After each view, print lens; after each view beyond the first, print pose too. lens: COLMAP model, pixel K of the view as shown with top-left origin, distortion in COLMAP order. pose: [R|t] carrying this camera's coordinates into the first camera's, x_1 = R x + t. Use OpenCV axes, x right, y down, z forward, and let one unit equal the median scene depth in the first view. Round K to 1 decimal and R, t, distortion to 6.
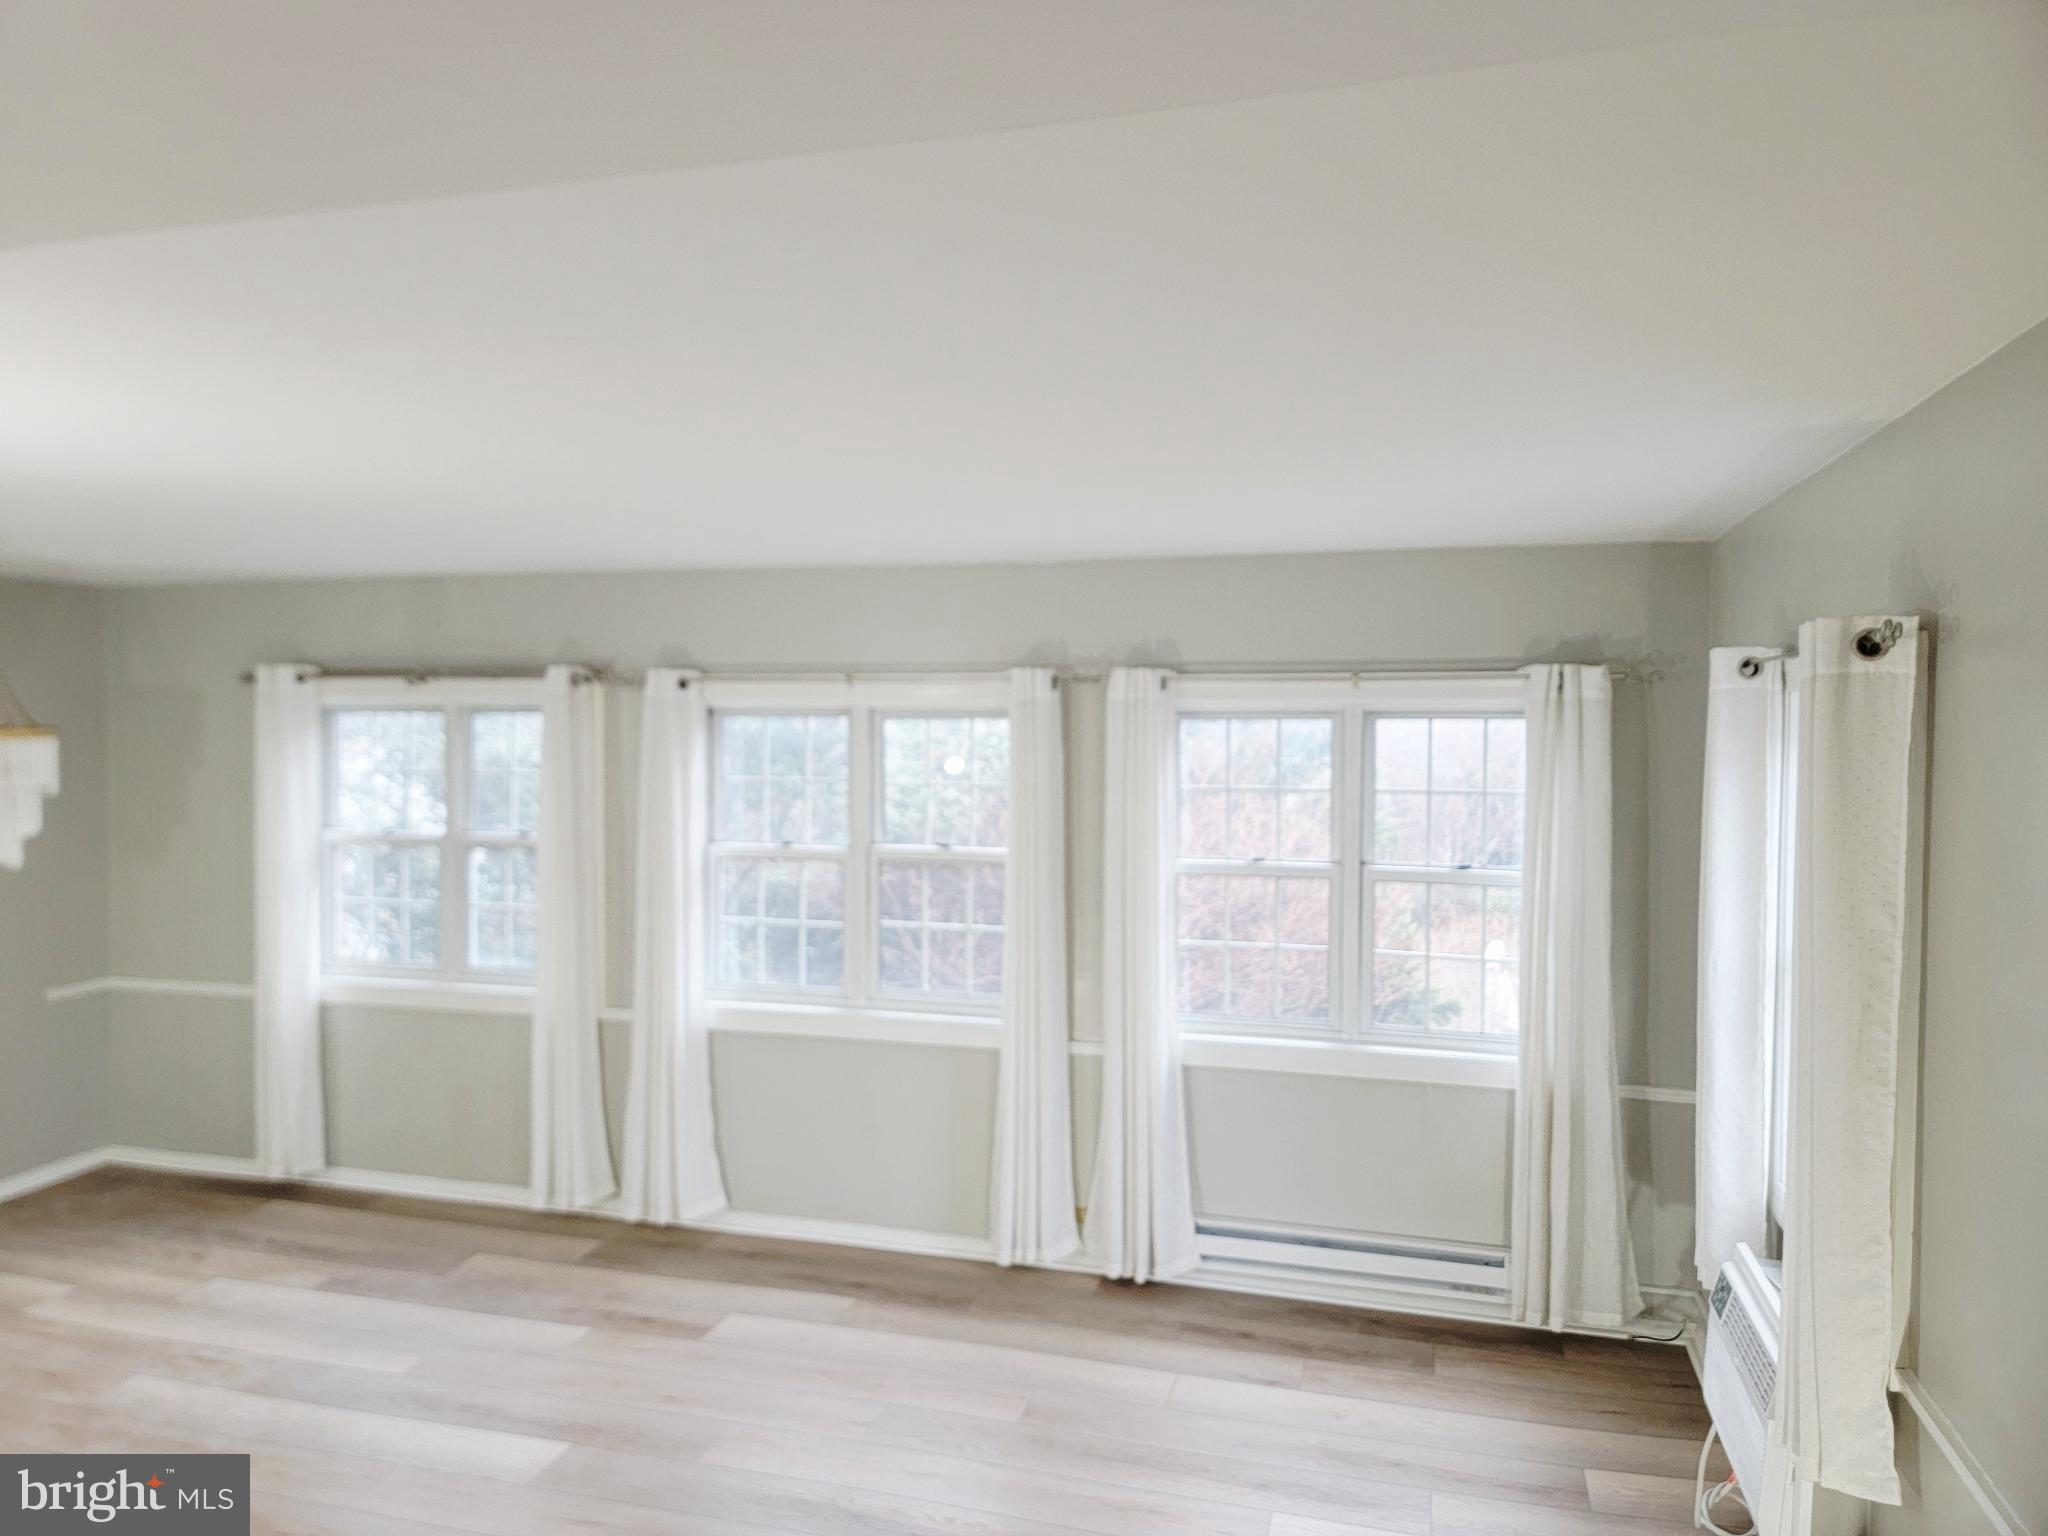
lens RADIAL K [[1448.3, 0, 1010.1], [0, 1448.3, 751.5], [0, 0, 1]] dist [0.060067, -0.059167]
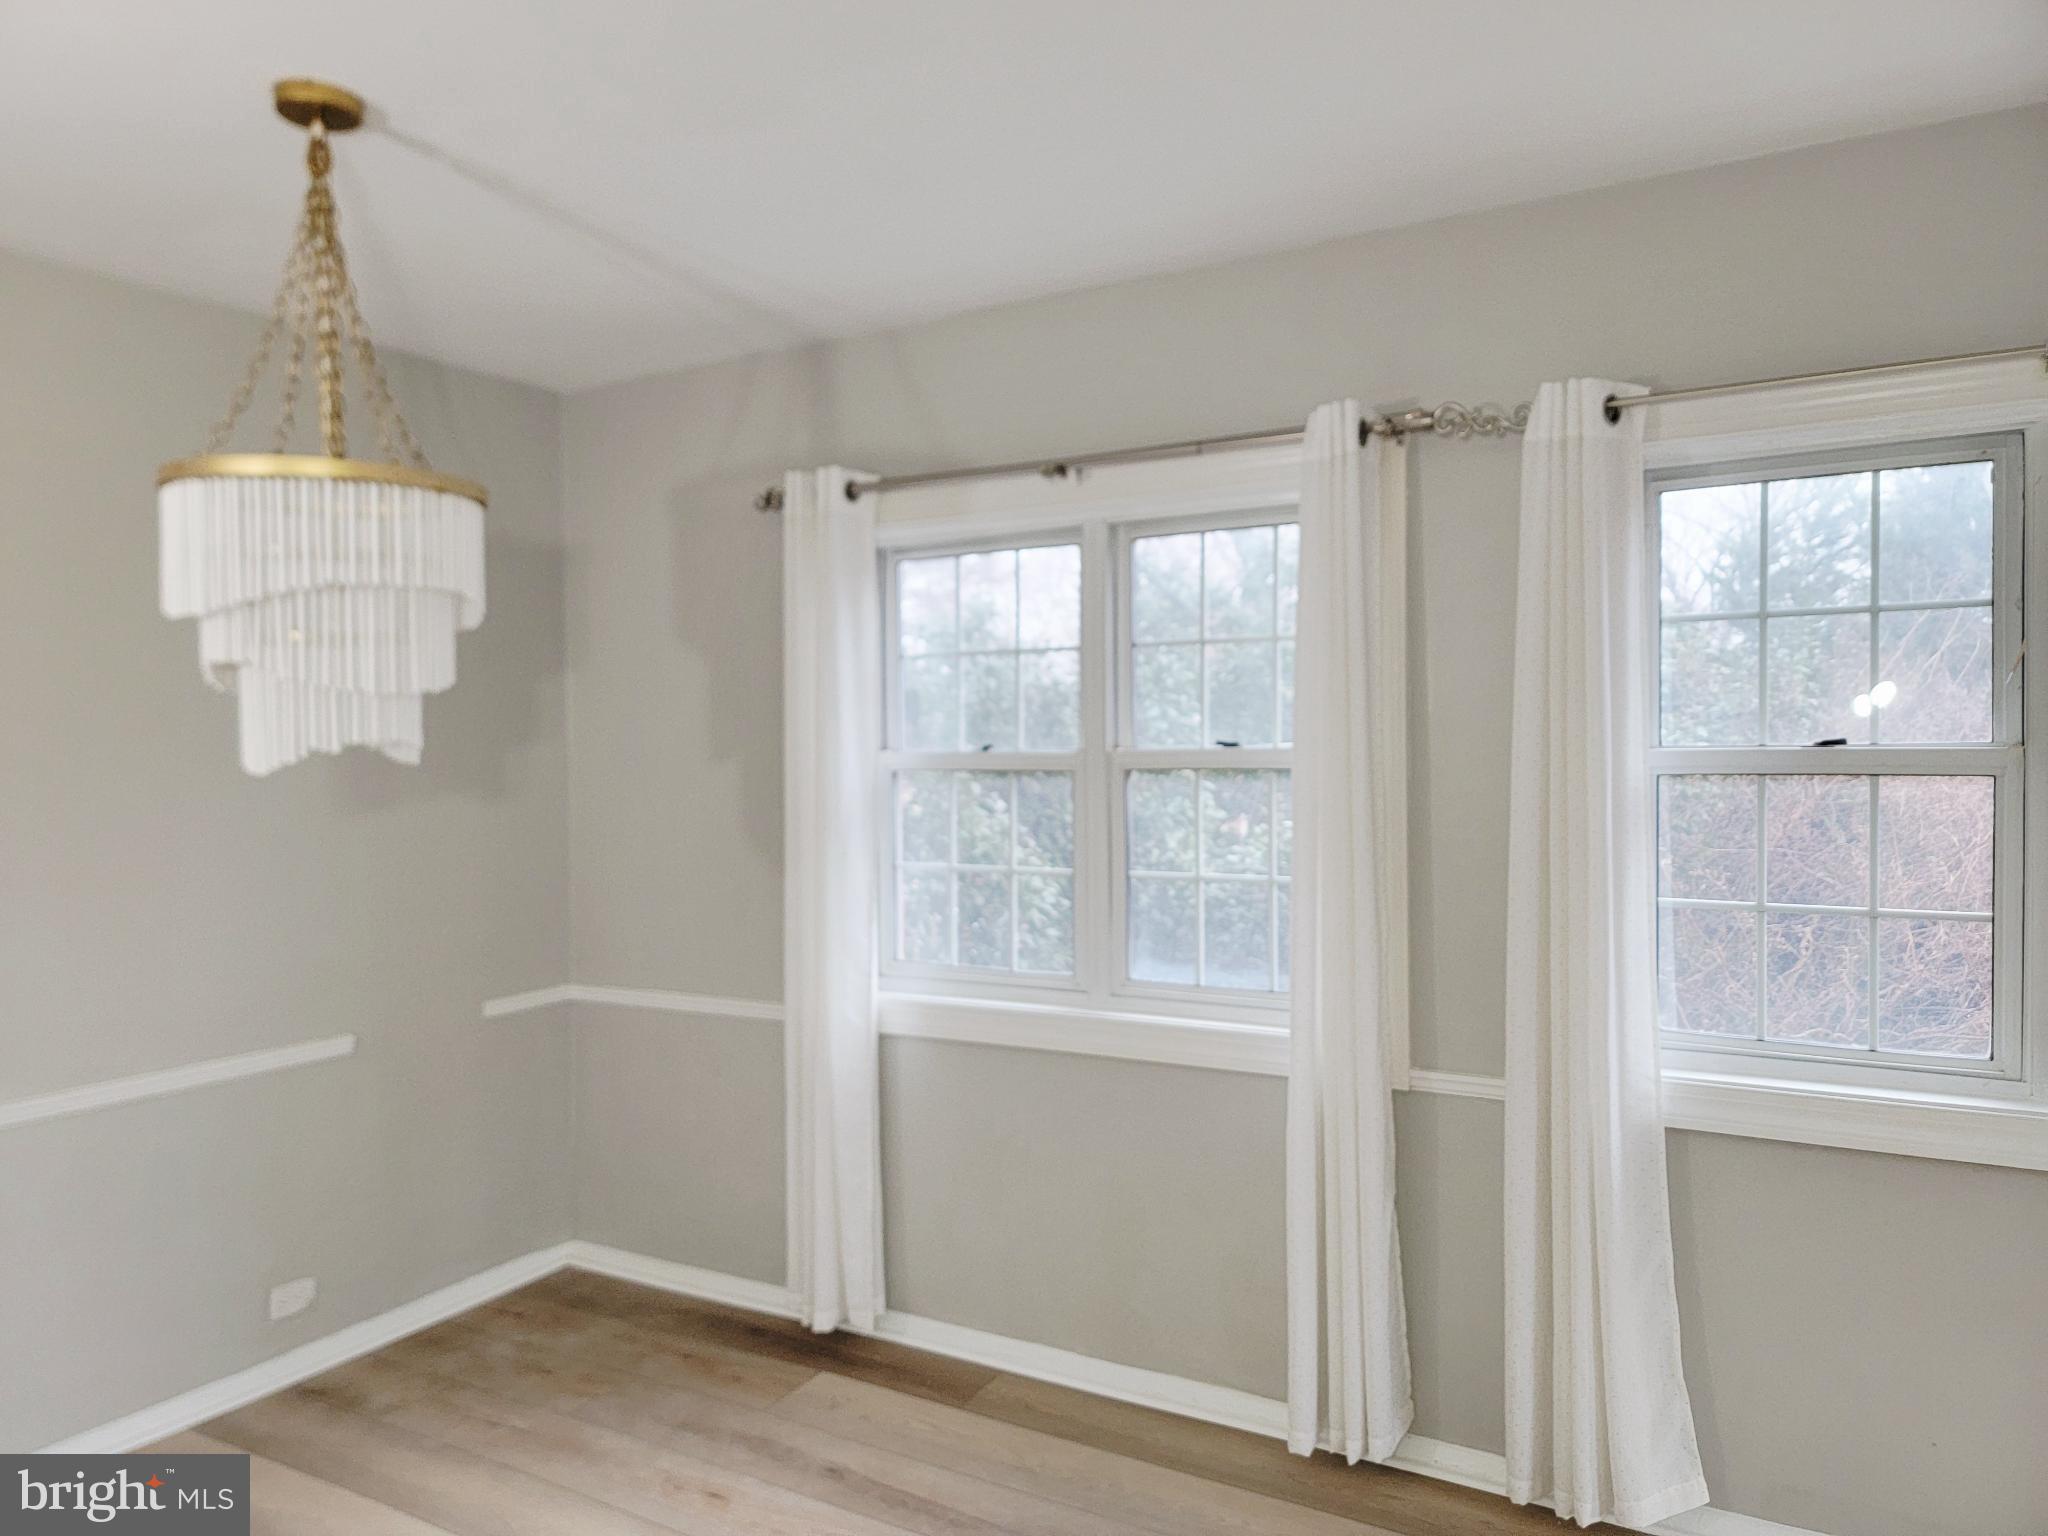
lens RADIAL K [[1448.3, 0, 1041.4], [0, 1448.3, 763.1], [0, 0, 1]] dist [0.060067, -0.059167]
pose [[0.972695, -0.010745, -0.231836, -0.273299], [0.007390, 0.999855, -0.015332, 0.070891], [0.231968, 0.013200, 0.972634, 0.440482]]
